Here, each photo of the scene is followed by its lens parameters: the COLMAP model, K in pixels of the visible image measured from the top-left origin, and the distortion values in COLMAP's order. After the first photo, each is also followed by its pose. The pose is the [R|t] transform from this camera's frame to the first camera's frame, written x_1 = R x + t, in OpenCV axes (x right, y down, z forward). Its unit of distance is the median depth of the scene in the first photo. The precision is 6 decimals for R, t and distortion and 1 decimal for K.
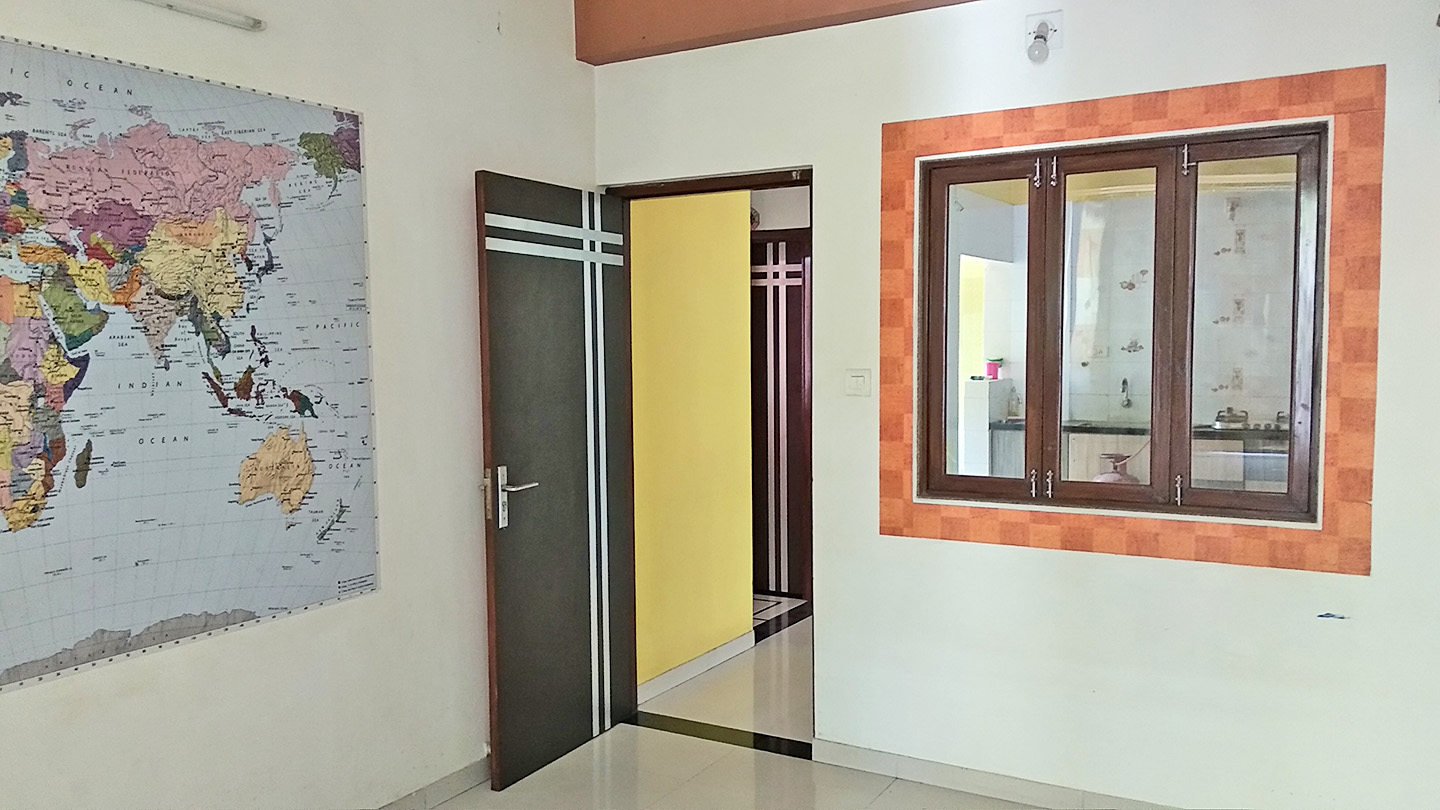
lens RADIAL K [[1085.7, 0, 719.8], [0, 1085.7, 423.9], [0, 0, 1]] dist [0.064077, -0.163072]
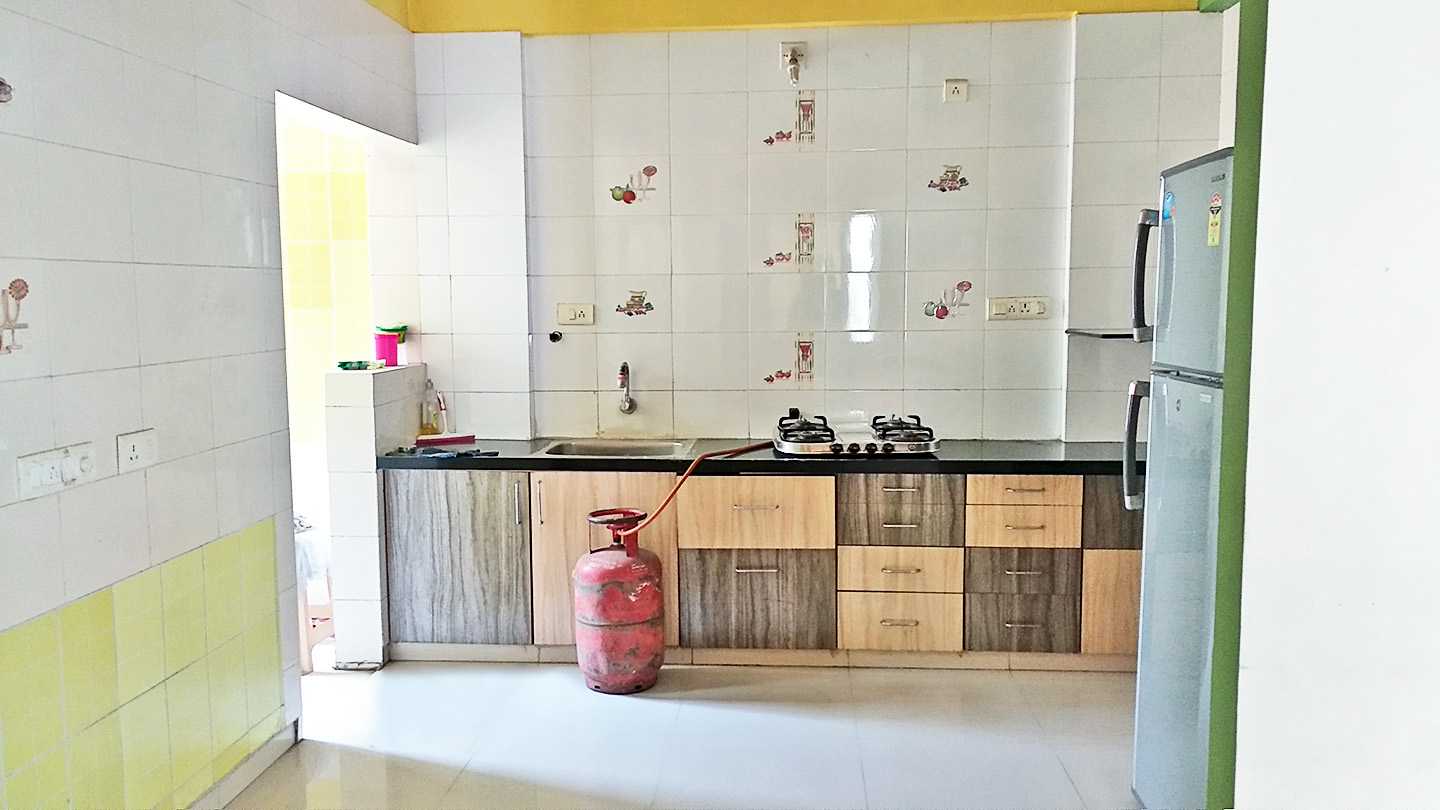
lens RADIAL K [[1129.3, 0, 683.0], [0, 1129.3, 411.0], [0, 0, 1]] dist [0.074576, -0.088305]
pose [[0.907643, -0.037067, 0.418103, 0.158553], [0.028109, 0.999225, 0.027566, -0.032043], [-0.418801, -0.013268, 0.907981, 0.470418]]
